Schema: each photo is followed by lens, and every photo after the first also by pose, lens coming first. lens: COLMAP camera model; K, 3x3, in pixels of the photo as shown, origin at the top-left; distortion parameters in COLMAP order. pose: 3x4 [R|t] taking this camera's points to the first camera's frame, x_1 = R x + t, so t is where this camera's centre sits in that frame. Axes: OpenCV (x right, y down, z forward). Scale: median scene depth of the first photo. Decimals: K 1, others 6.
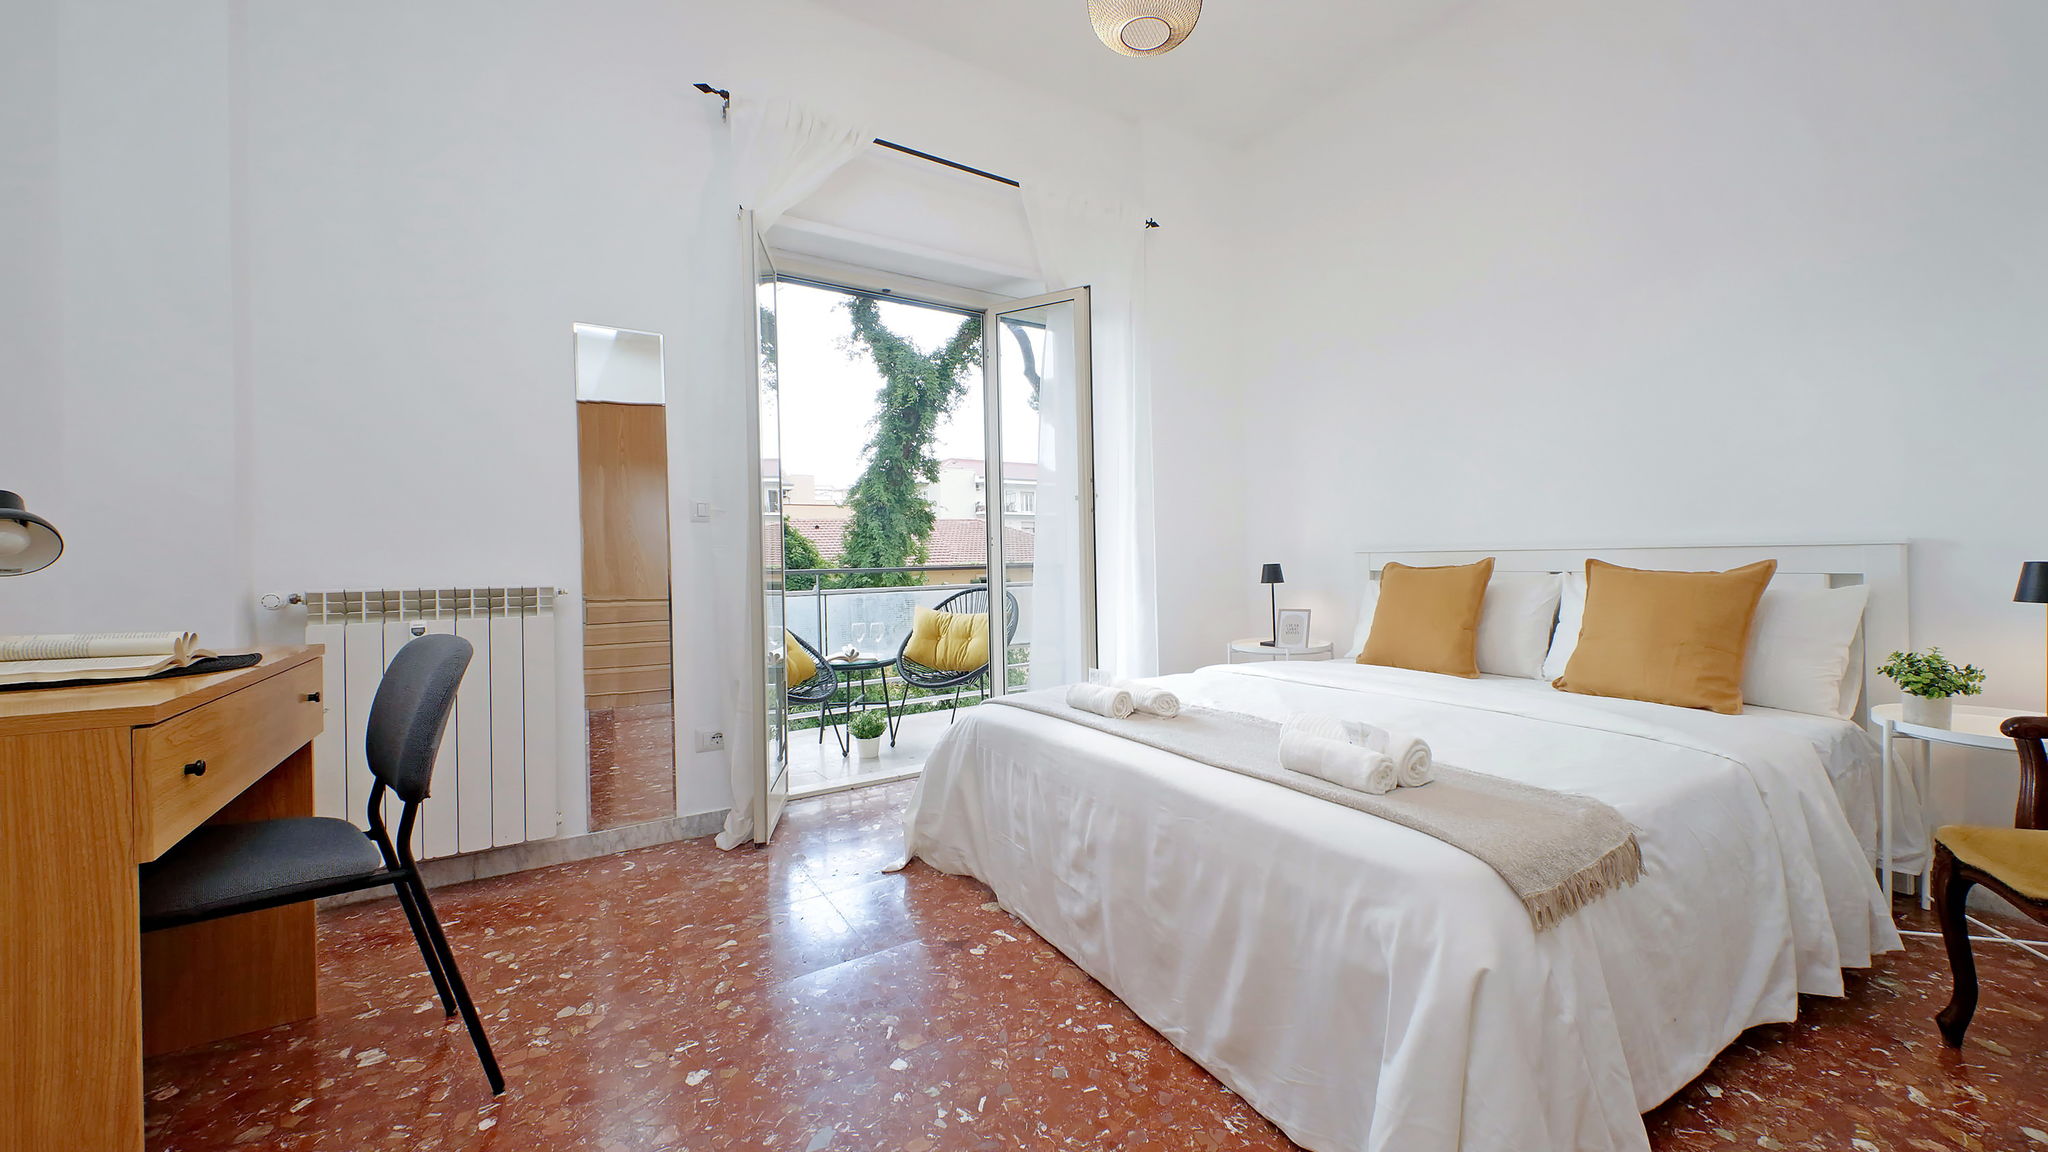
lens RADIAL K [[798.0, 0, 1063.3], [0, 798.0, 546.4], [0, 0, 1]] dist [0.009449, -0.004180]
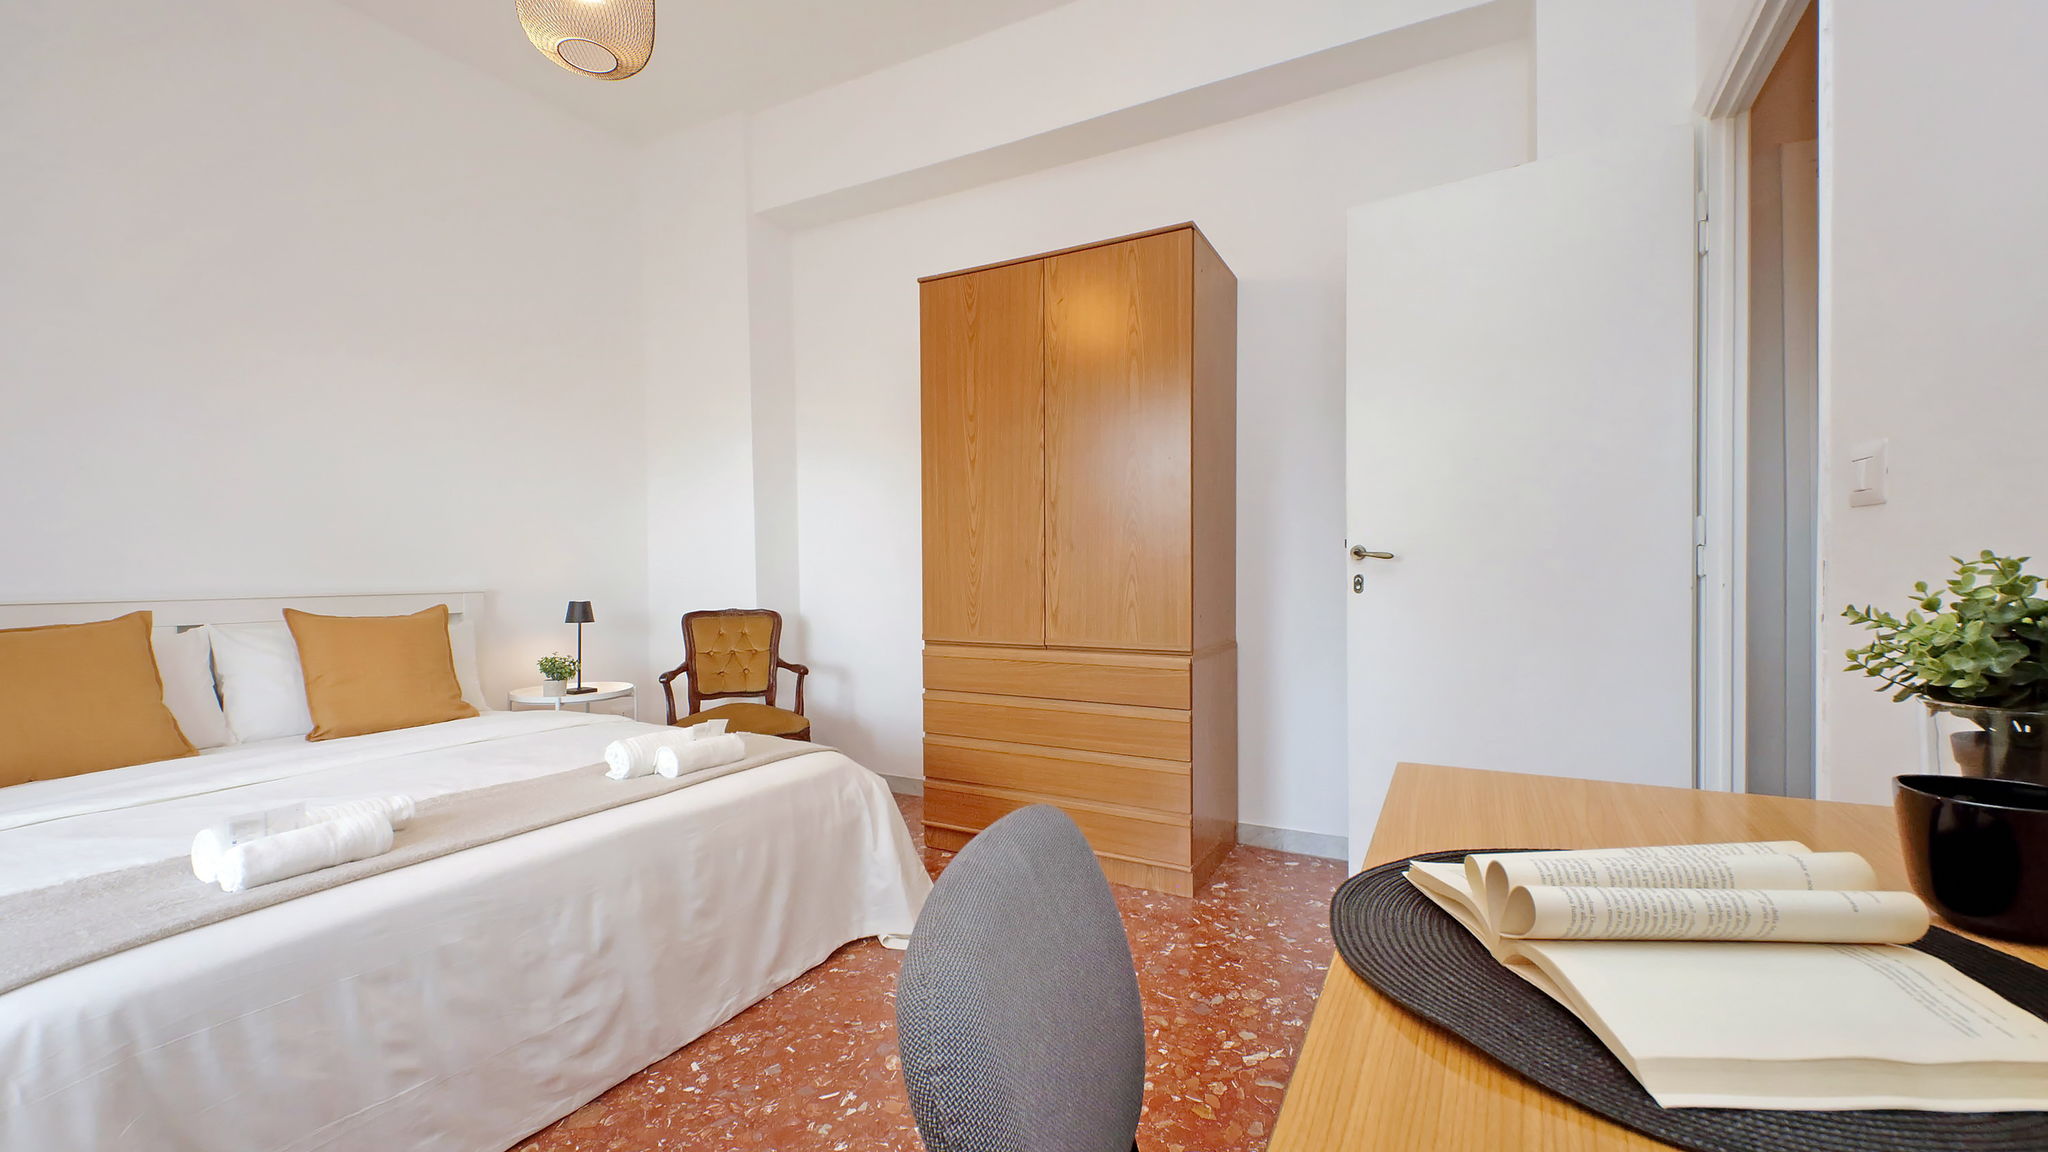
lens RADIAL K [[798.0, 0, 1031.2], [0, 798.0, 572.7], [0, 0, 1]] dist [0.009449, -0.004180]
pose [[-0.493688, 0.017823, 0.869456, -0.906913], [0.002929, 0.999818, -0.018833, -0.008178], [-0.869634, -0.006751, -0.493651, 0.971867]]
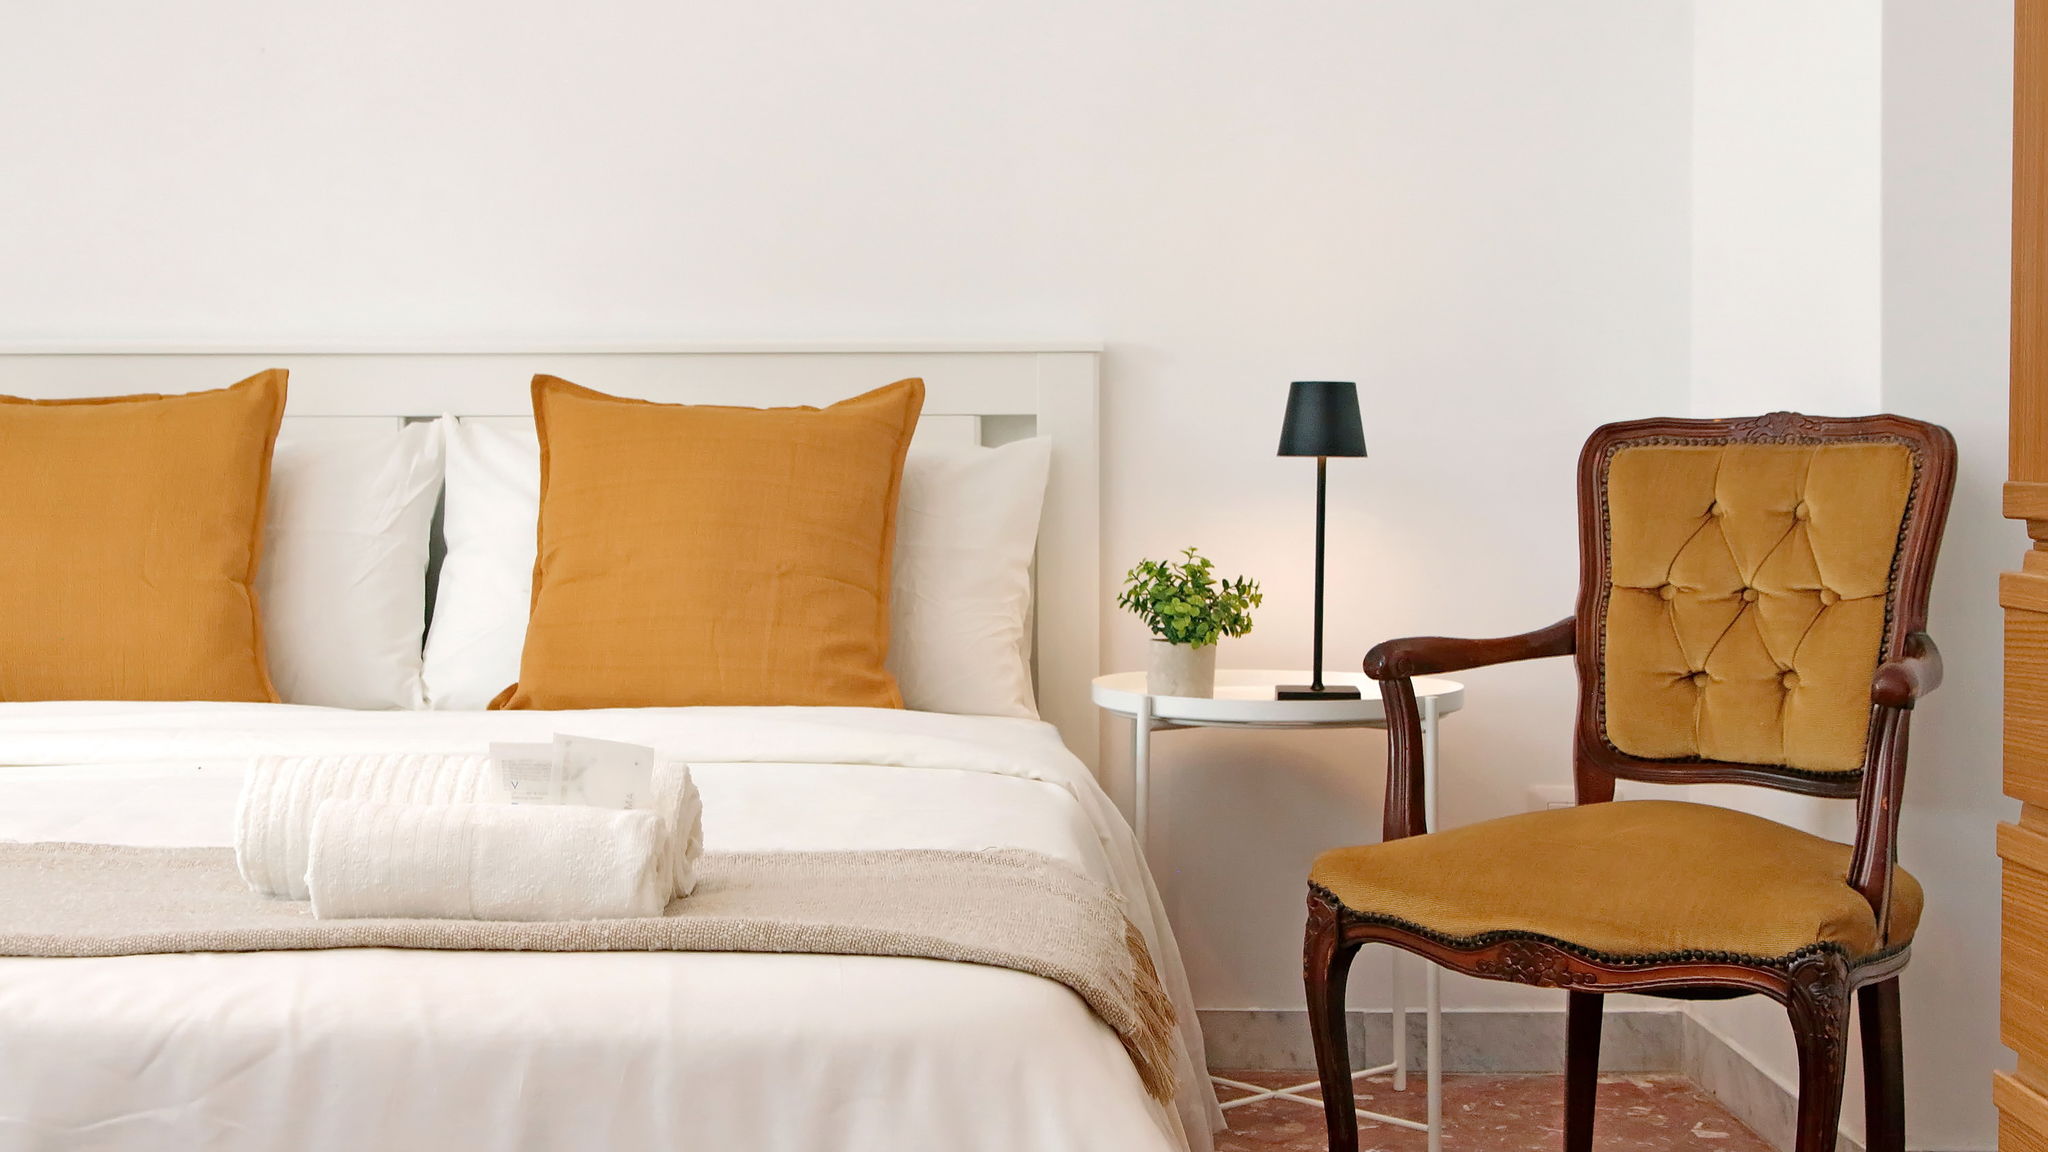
lens RADIAL K [[2795.1, 0, 1019.2], [0, 2795.1, 577.0], [0, 0, 1]] dist [0.033152, 0.000000]
pose [[0.550781, -0.020617, 0.834395, -0.438237], [-0.016652, 0.999224, 0.035682, 0.084158], [-0.834483, -0.033547, 0.550011, 0.128127]]
